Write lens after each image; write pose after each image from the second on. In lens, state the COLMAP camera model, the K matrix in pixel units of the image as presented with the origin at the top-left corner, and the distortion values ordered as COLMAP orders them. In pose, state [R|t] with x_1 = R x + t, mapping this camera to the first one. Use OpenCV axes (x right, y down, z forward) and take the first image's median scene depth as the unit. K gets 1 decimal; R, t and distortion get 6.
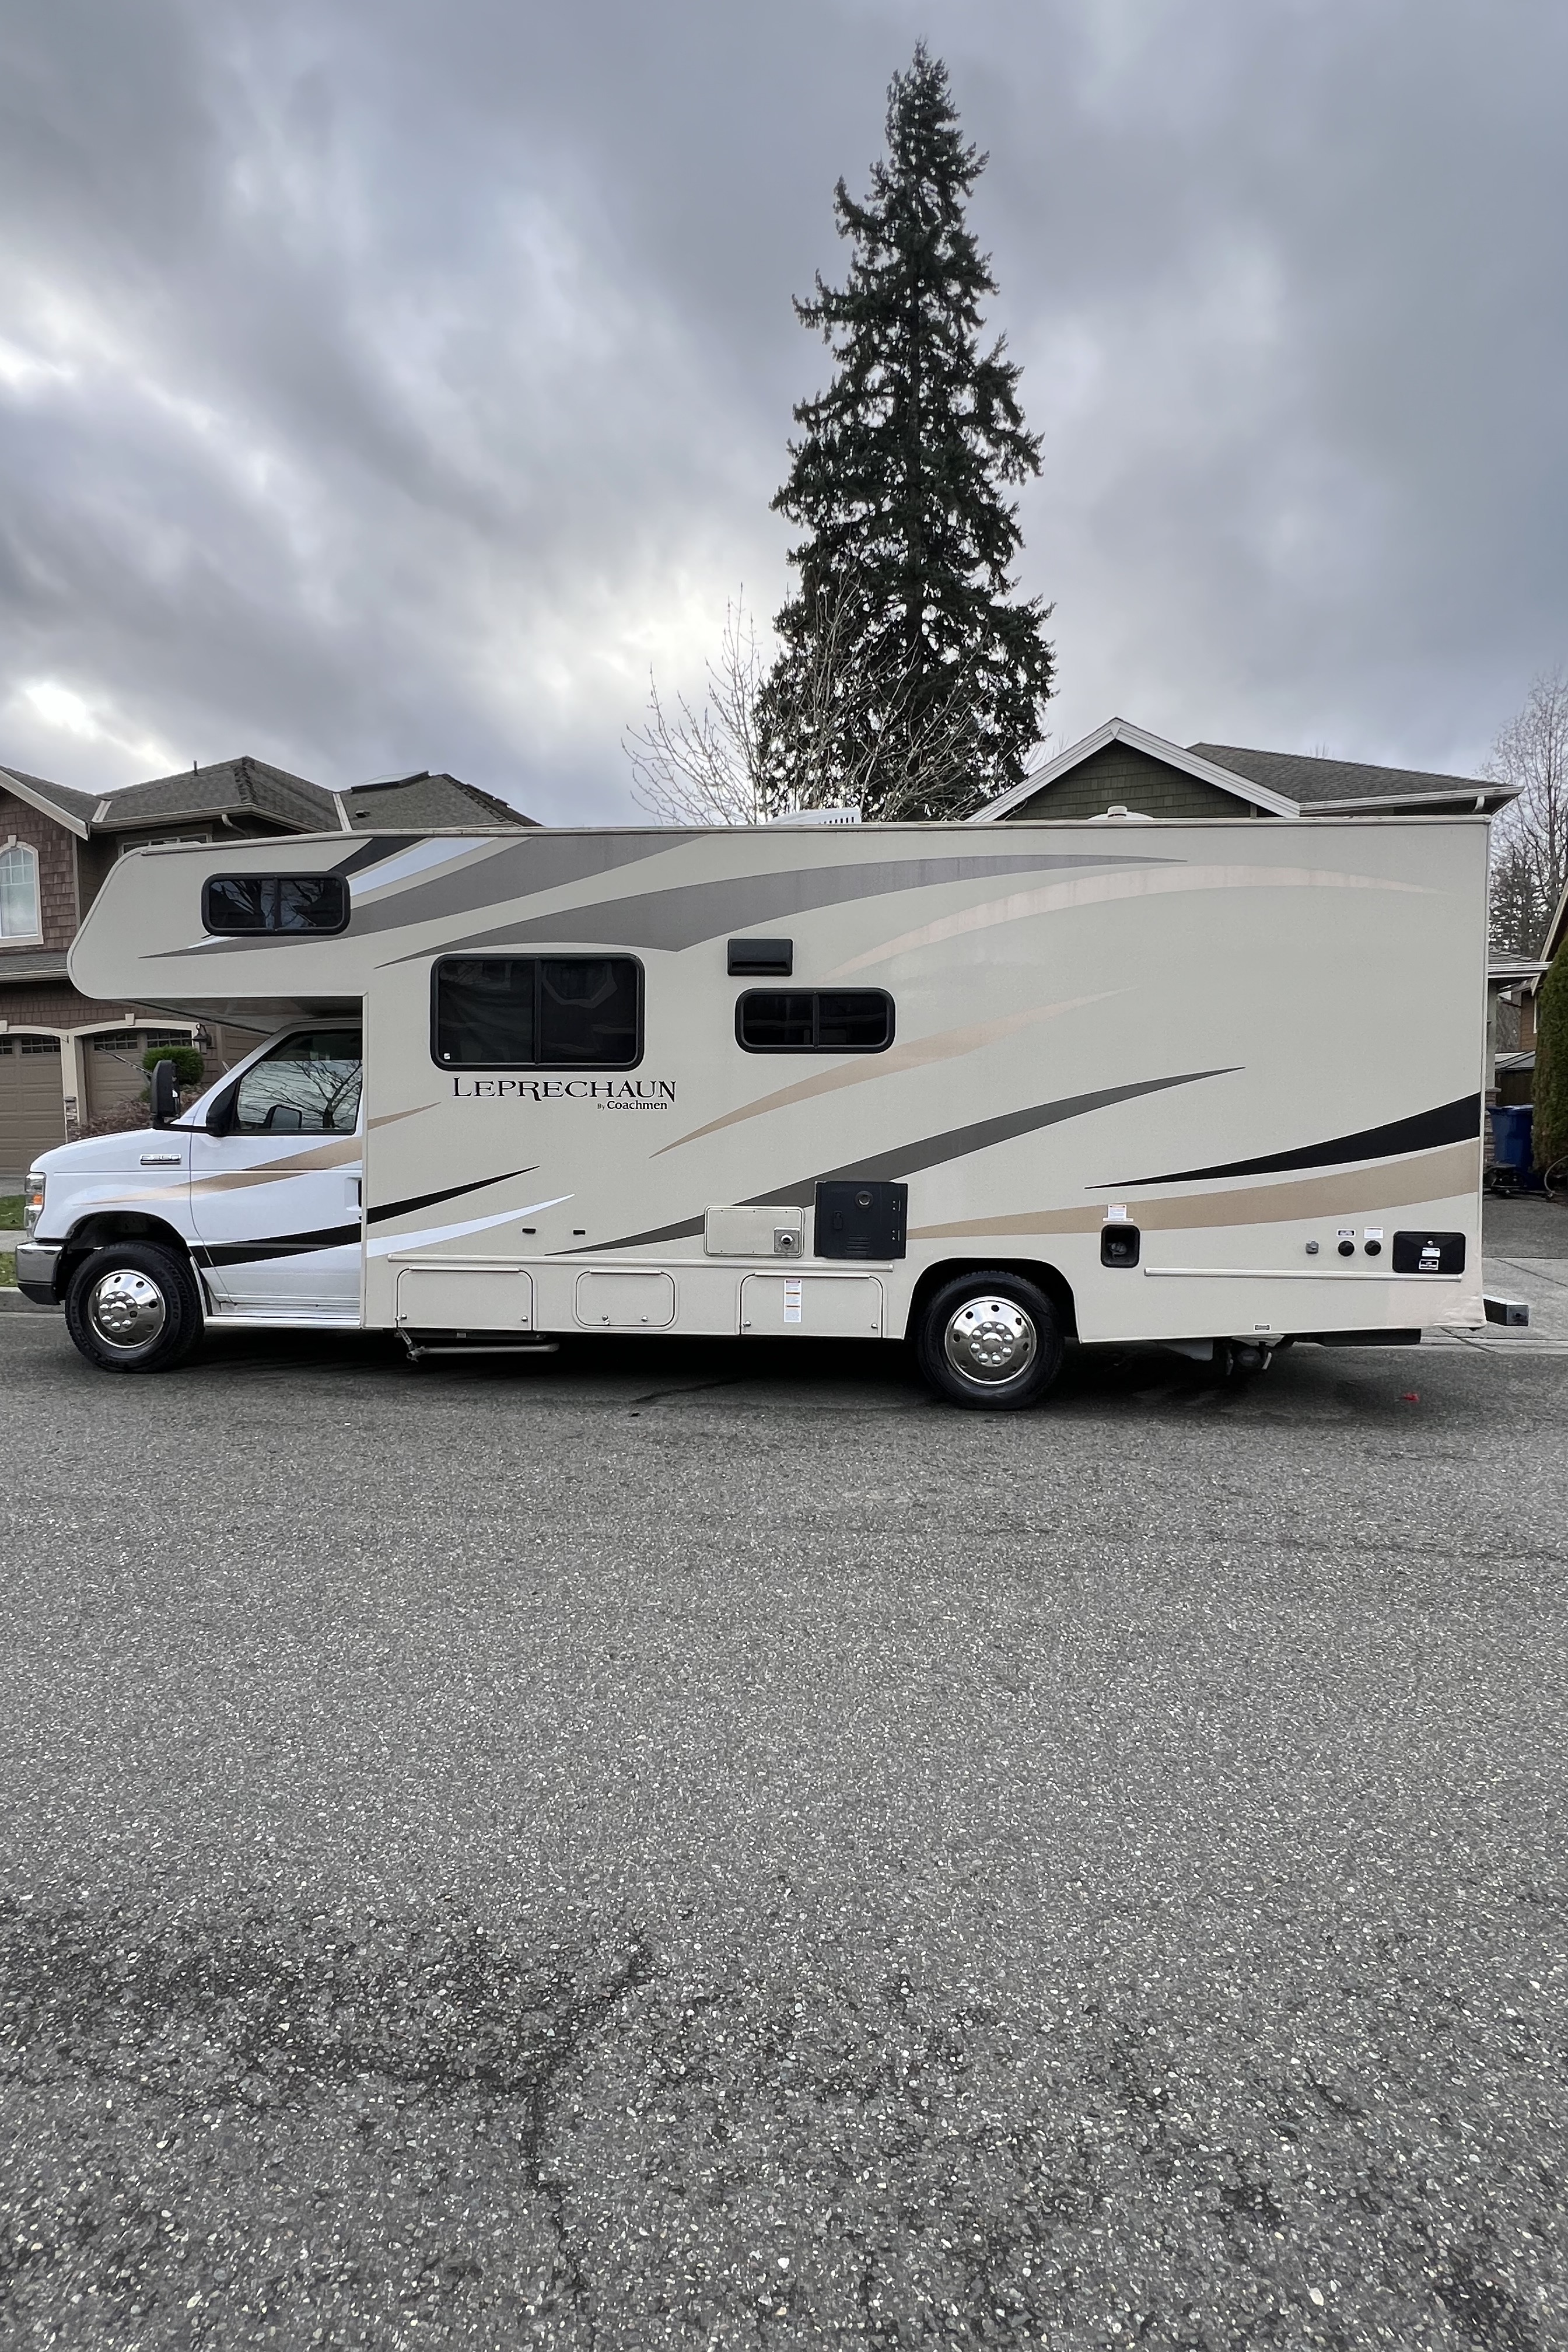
lens RADIAL K [[1080.2, 0, 799.1], [0, 1080.2, 1174.4], [0, 0, 1]] dist [0.013596, 0.000511]
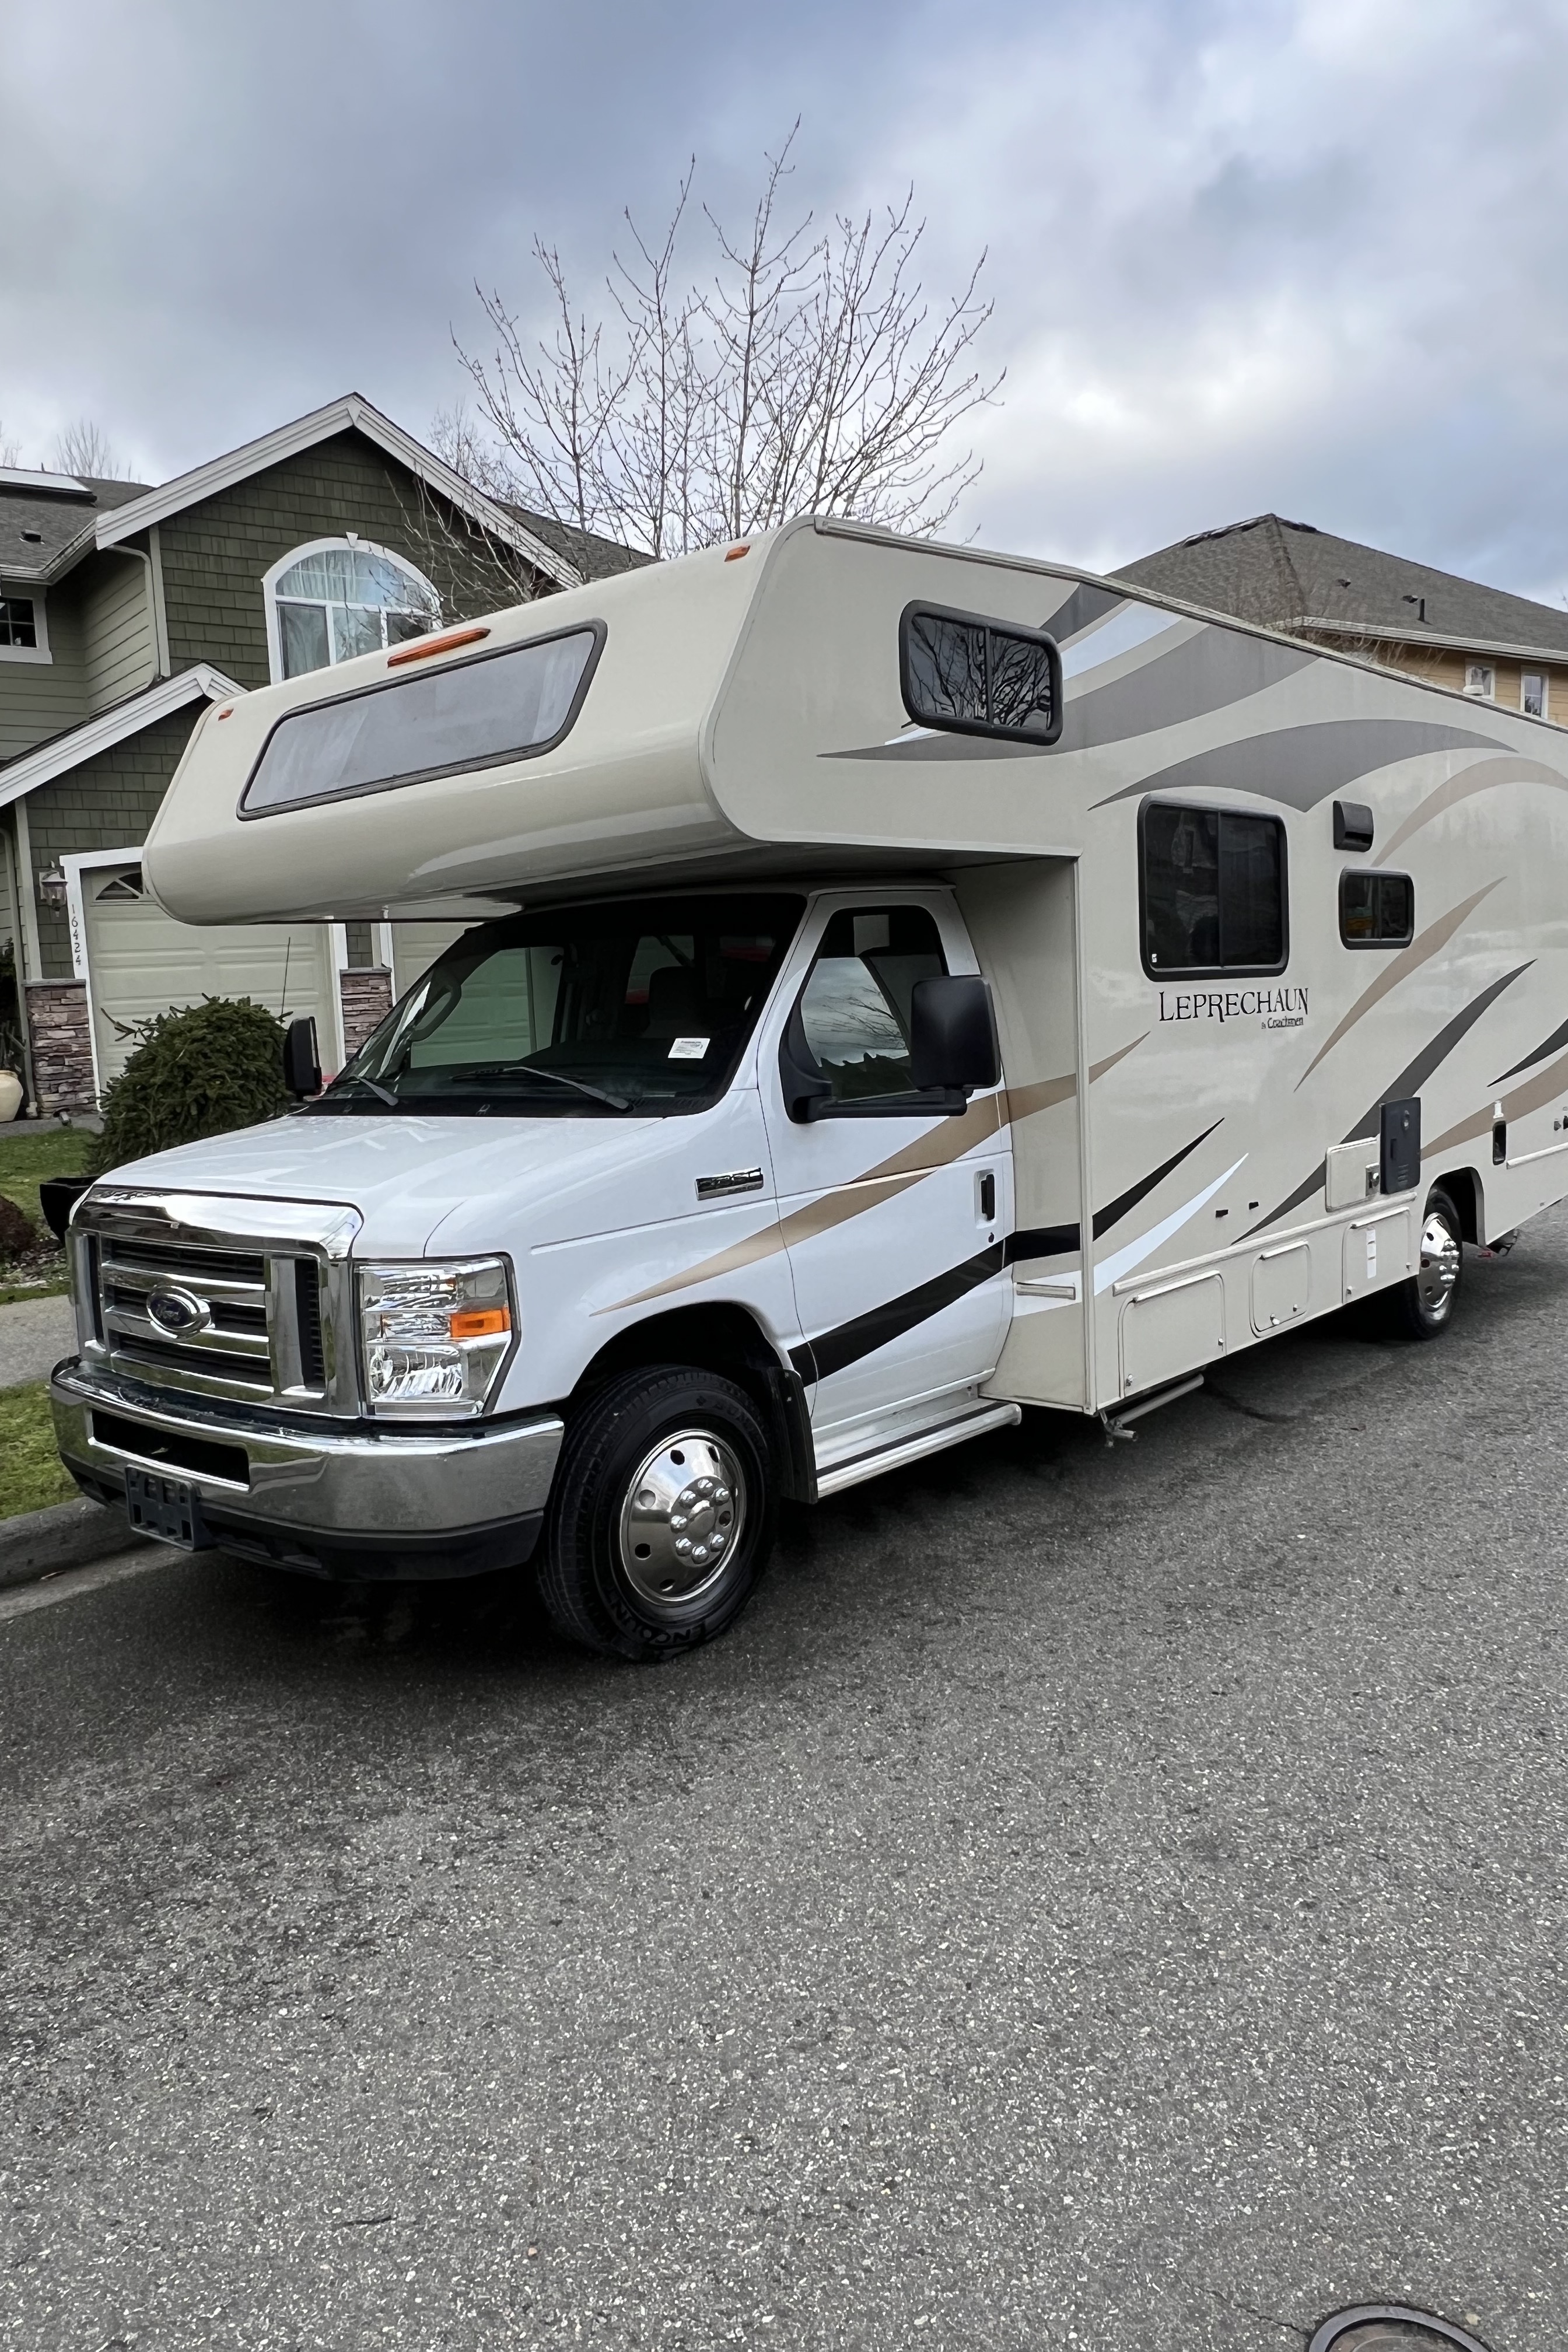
lens RADIAL K [[1616.1, 0, 795.2], [0, 1616.1, 1172.8], [0, 0, 1]] dist [-0.005478, -0.006358]
pose [[0.599730, -0.120058, 0.791145, -1.234118], [0.067332, 0.992746, 0.099610, -0.094696], [-0.797365, -0.006470, 0.603463, 0.608511]]
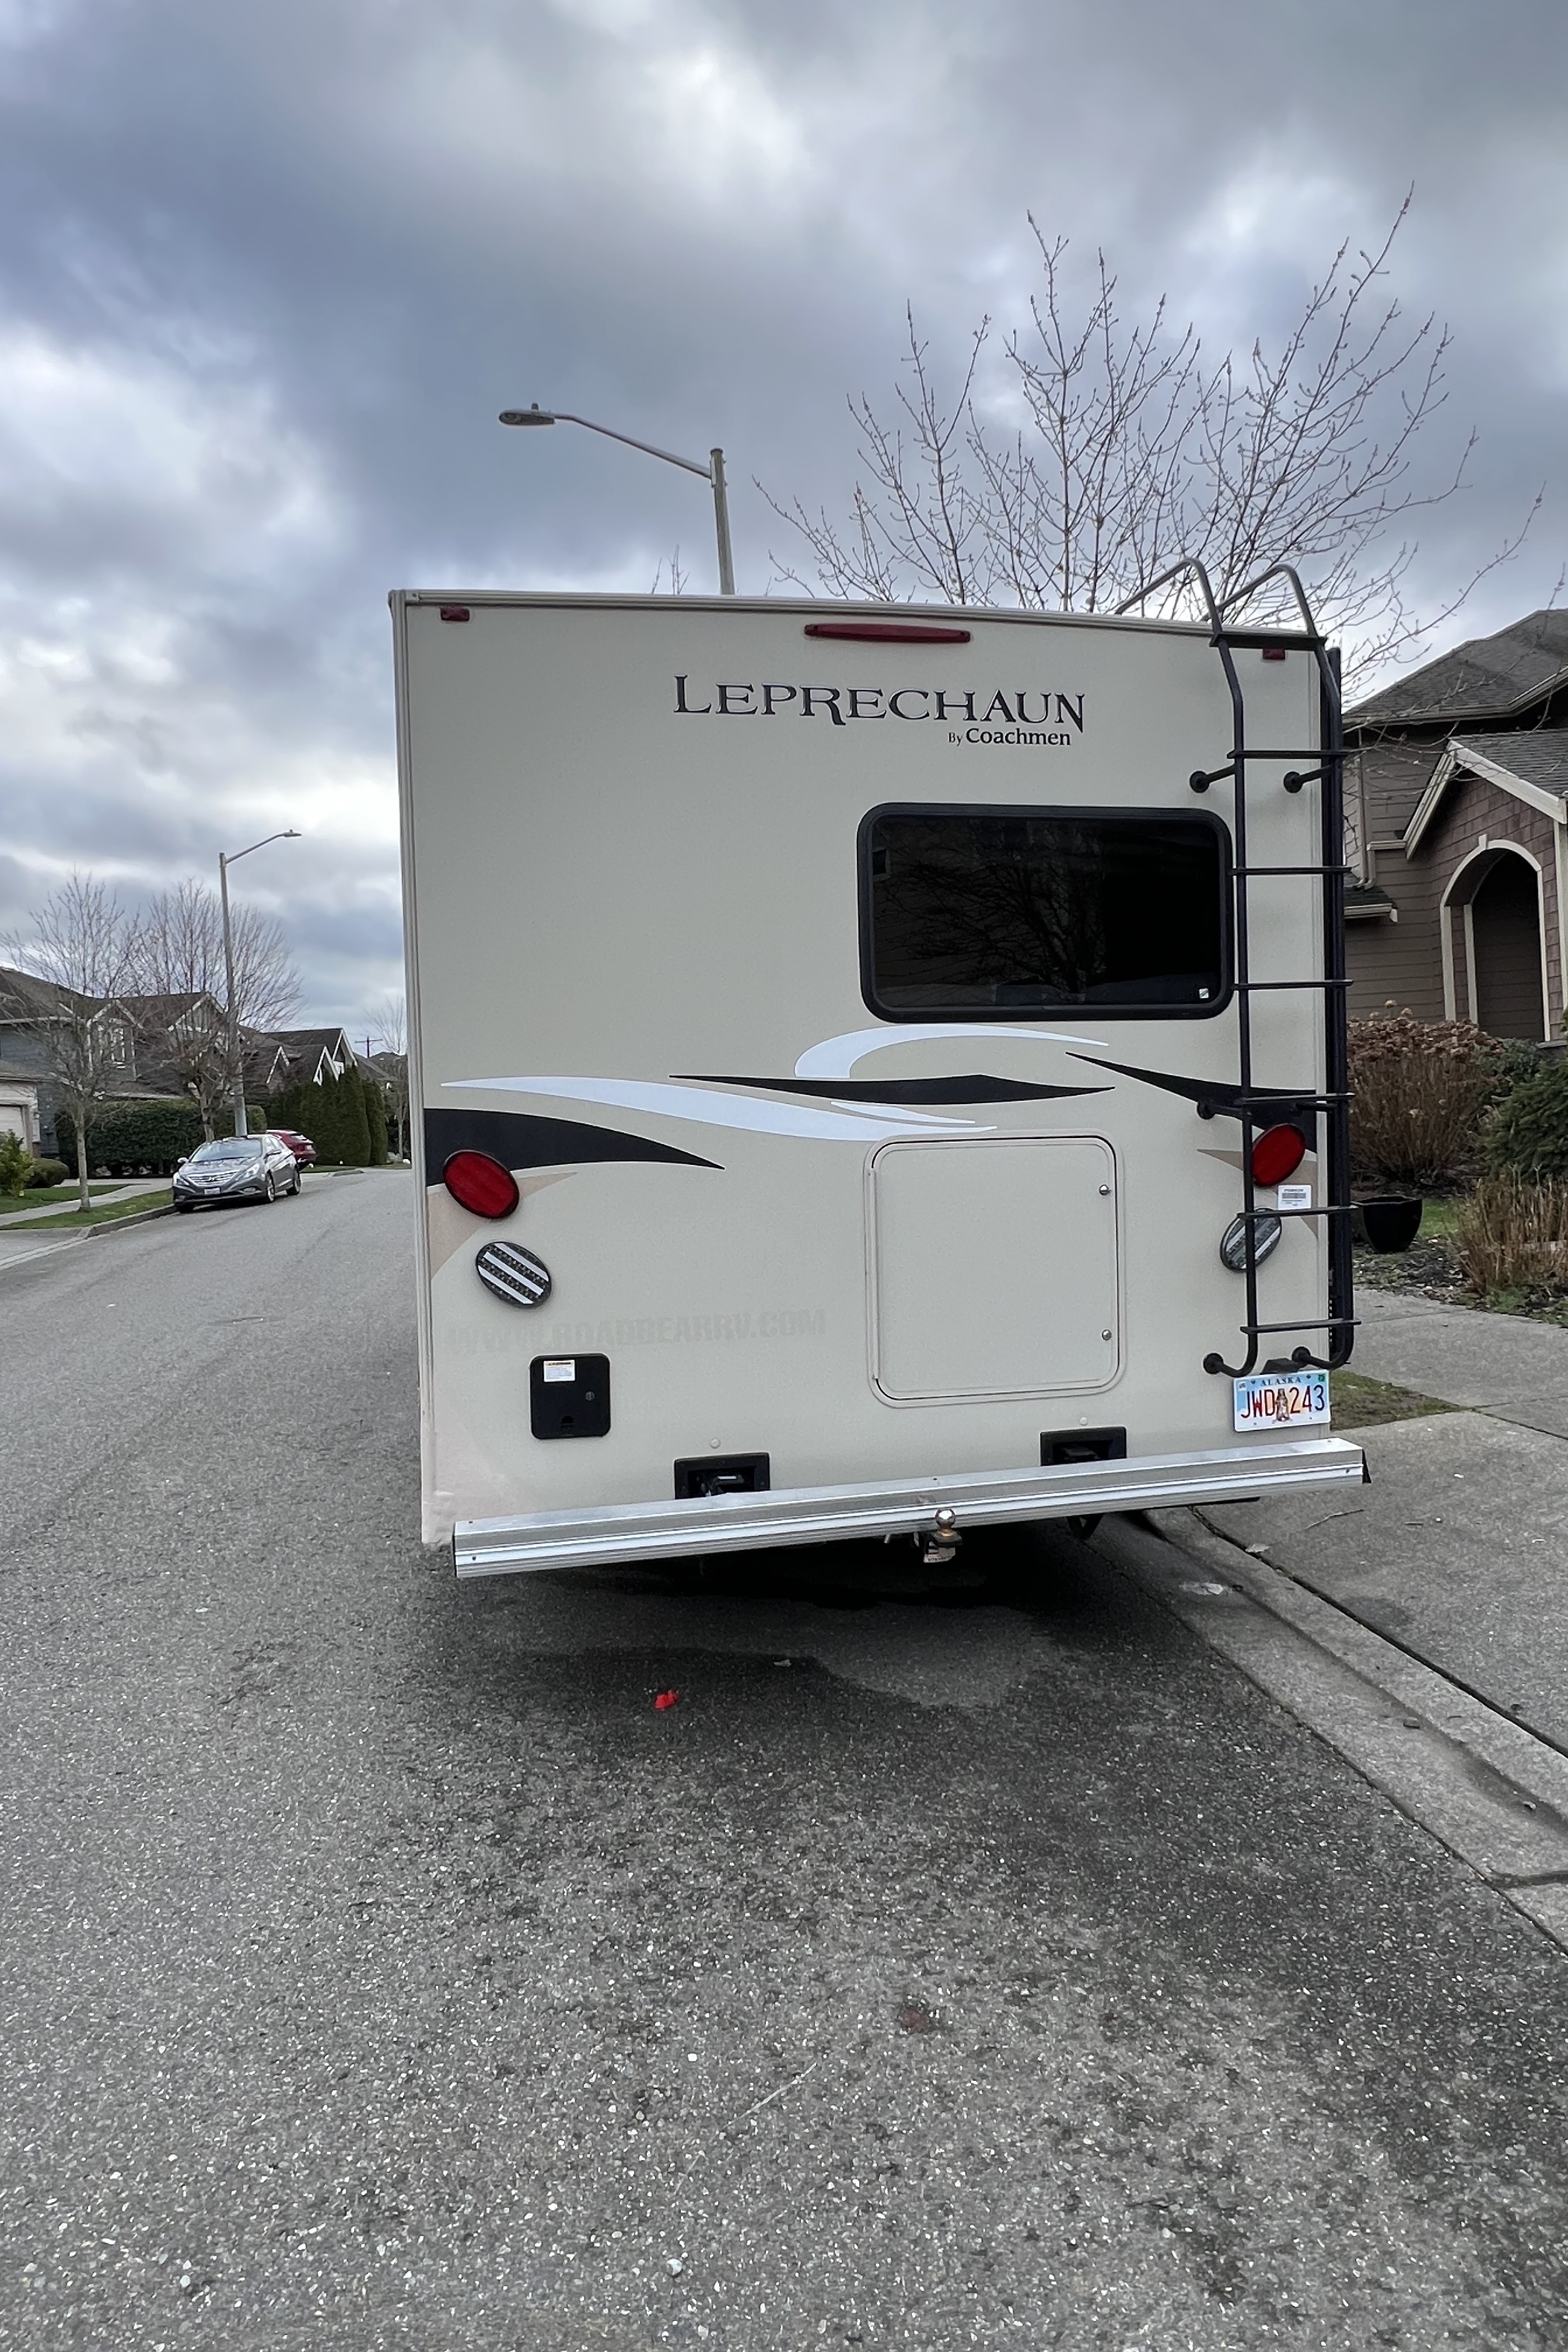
lens RADIAL K [[1316.8, 0, 782.1], [0, 1316.8, 1172.2], [0, 0, 1]] dist [-0.003516, -0.001498]
pose [[0.281113, 0.018381, -0.959498, 1.241077], [0.001300, 0.999808, 0.019534, -0.054106], [0.959674, -0.006738, 0.281036, 0.939814]]
